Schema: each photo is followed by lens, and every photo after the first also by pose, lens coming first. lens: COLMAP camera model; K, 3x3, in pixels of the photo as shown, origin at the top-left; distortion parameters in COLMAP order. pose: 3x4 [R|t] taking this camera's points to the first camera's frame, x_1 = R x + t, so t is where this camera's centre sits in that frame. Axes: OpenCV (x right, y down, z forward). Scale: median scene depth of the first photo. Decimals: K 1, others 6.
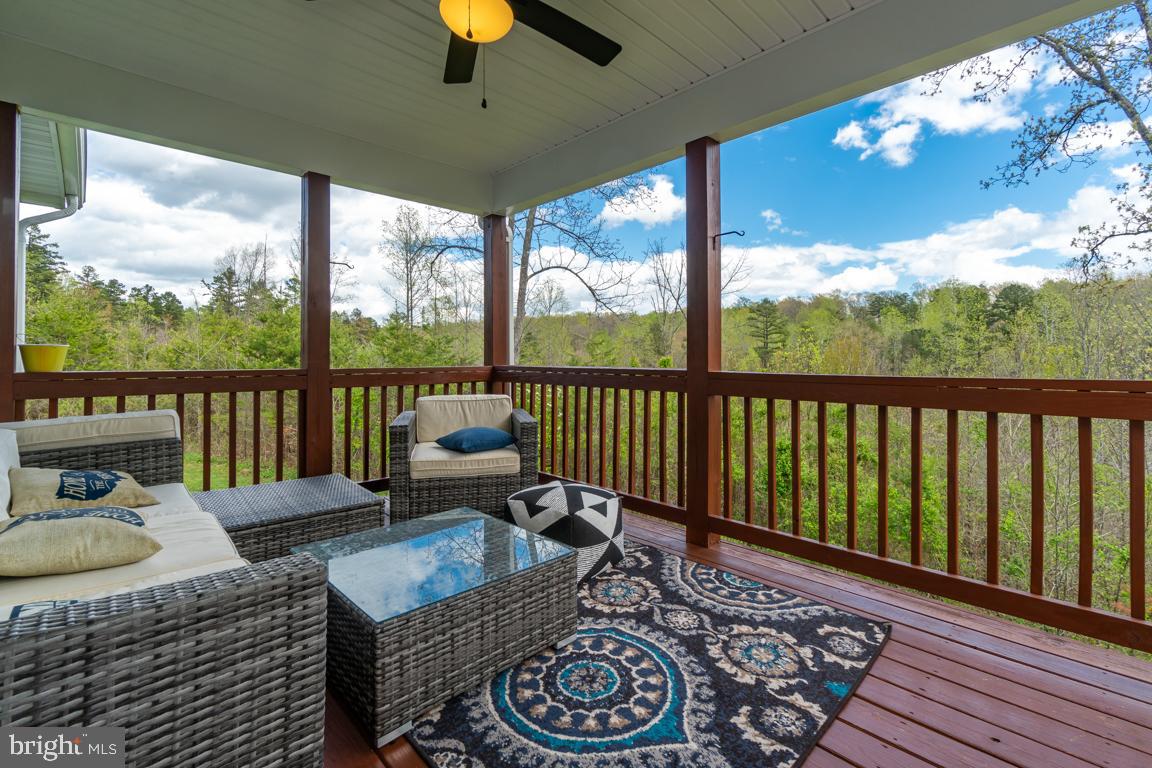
lens RADIAL K [[511.8, 0, 559.8], [0, 511.8, 351.3], [0, 0, 1]] dist [0.002907, 0.000327]
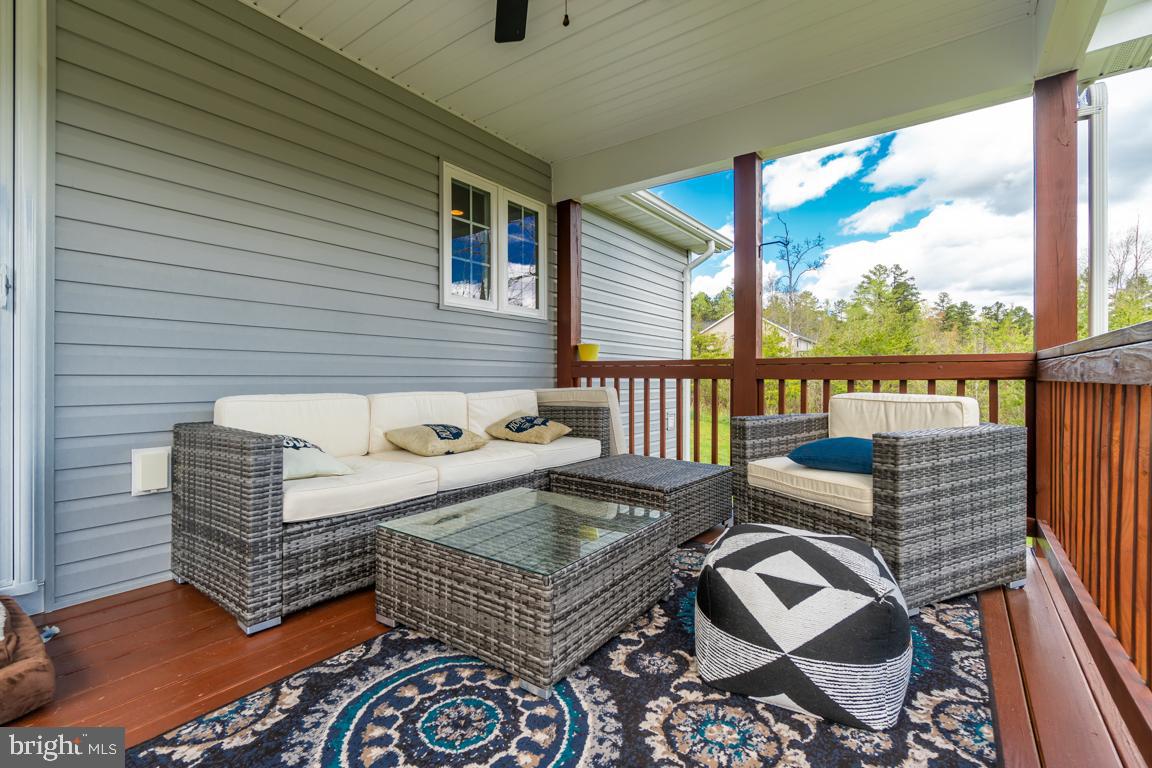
lens RADIAL K [[511.8, 0, 576.1], [0, 511.8, 383.9], [0, 0, 1]] dist [0.002907, 0.000327]
pose [[0.189092, 0.017256, -0.981808, 0.638197], [0.008504, 0.999779, 0.019209, 0.097710], [0.981923, -0.011982, 0.188903, 0.797365]]
